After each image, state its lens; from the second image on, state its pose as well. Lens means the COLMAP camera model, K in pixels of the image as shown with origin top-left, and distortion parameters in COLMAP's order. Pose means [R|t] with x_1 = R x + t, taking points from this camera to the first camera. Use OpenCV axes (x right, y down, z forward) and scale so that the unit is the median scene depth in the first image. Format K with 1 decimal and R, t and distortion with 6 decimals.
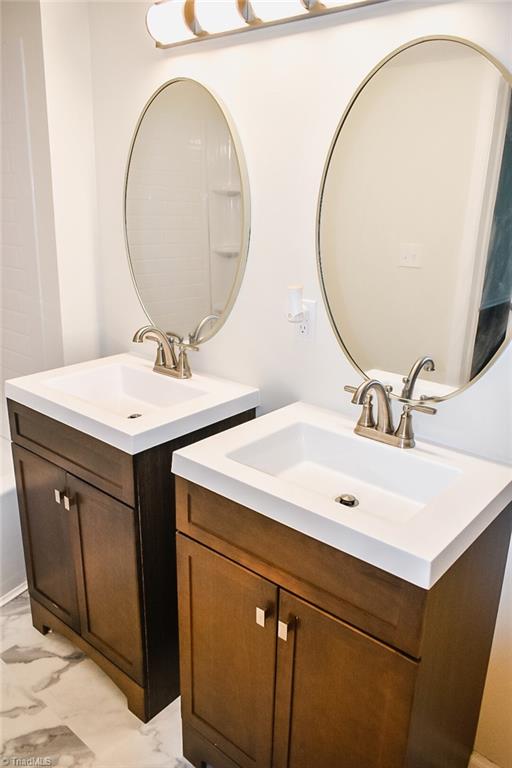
lens RADIAL K [[593.6, 0, 255.9], [0, 593.6, 382.0], [0, 0, 1]] dist [-0.023227, 0.016180]
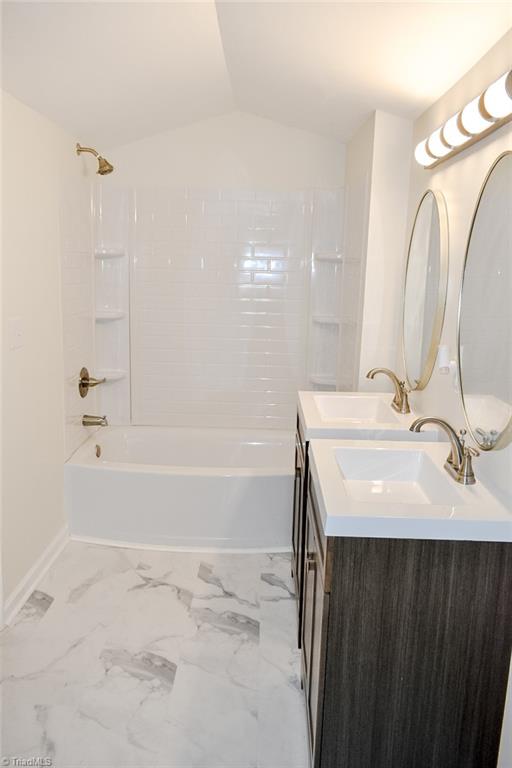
lens RADIAL K [[593.6, 0, 257.4], [0, 593.6, 384.6], [0, 0, 1]] dist [-0.023227, 0.016180]
pose [[0.637967, 0.151299, -0.755054, 0.671484], [-0.244955, 0.969451, -0.012708, 0.027603], [0.730065, 0.193061, 0.655539, -0.081010]]
